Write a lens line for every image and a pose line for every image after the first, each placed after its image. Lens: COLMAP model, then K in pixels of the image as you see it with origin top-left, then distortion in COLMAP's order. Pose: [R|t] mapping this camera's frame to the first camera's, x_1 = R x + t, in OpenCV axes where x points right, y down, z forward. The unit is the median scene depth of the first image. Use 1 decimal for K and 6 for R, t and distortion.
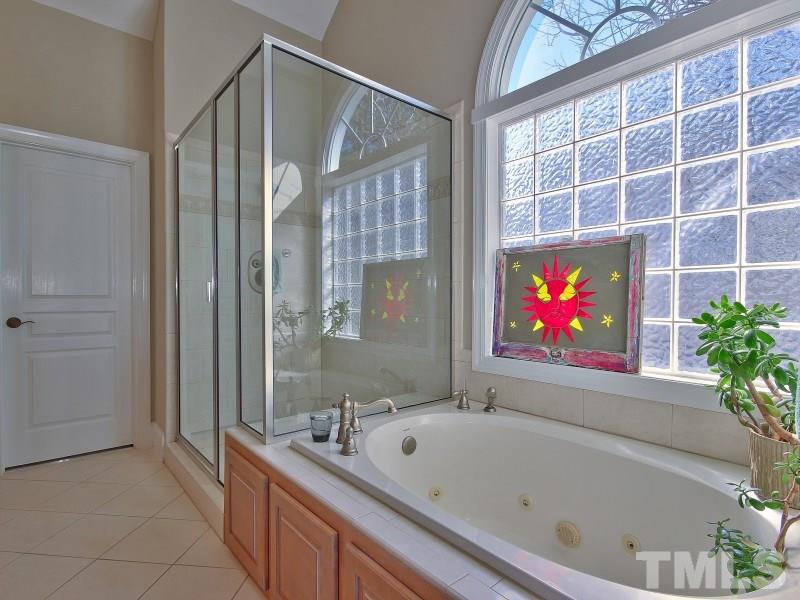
lens RADIAL K [[413.6, 0, 398.3], [0, 413.6, 301.8], [0, 0, 1]] dist [-0.005904, -0.002567]
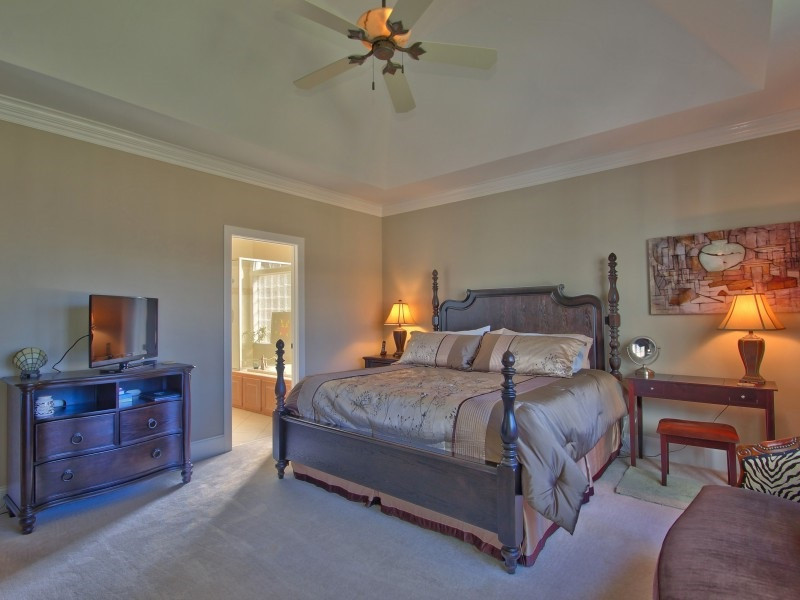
lens RADIAL K [[413.6, 0, 401.6], [0, 413.6, 303.1], [0, 0, 1]] dist [-0.005904, -0.002567]
pose [[0.983494, -0.009860, 0.180673, 0.204219], [0.015129, 0.999499, -0.027809, -0.060676], [-0.180308, 0.030083, 0.983150, -1.367064]]
